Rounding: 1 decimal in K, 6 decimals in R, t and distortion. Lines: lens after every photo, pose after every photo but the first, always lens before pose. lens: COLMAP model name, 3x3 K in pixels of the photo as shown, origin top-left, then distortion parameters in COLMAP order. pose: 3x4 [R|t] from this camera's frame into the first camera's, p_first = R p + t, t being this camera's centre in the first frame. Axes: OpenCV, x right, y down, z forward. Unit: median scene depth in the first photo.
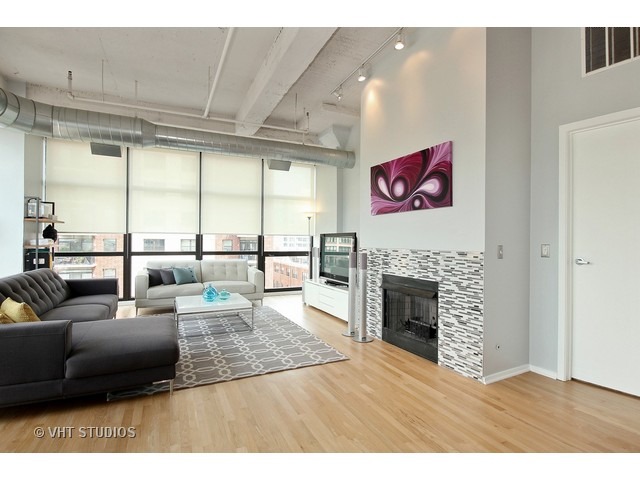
lens RADIAL K [[327.7, 0, 318.6], [0, 327.7, 244.1], [0, 0, 1]] dist [-0.001048, -0.000426]
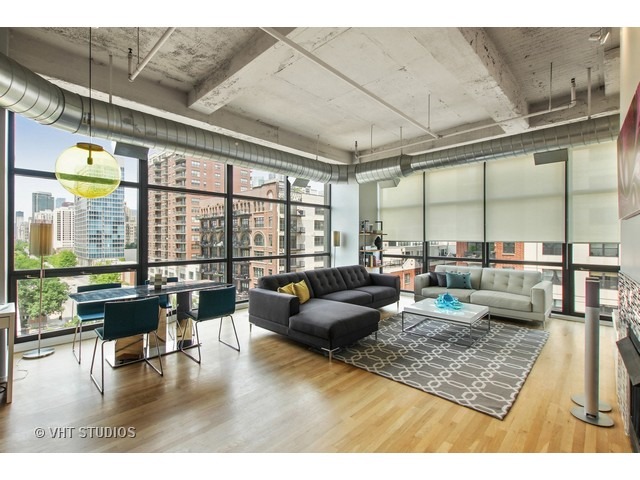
lens RADIAL K [[295.8, 0, 316.5], [0, 295.8, 235.9], [0, 0, 1]] dist [0.002095, -0.000401]
pose [[0.360638, -0.013943, -0.932602, 0.512468], [-0.008001, 0.999805, -0.018042, -0.047057], [0.932671, 0.013969, 0.360456, 0.314798]]
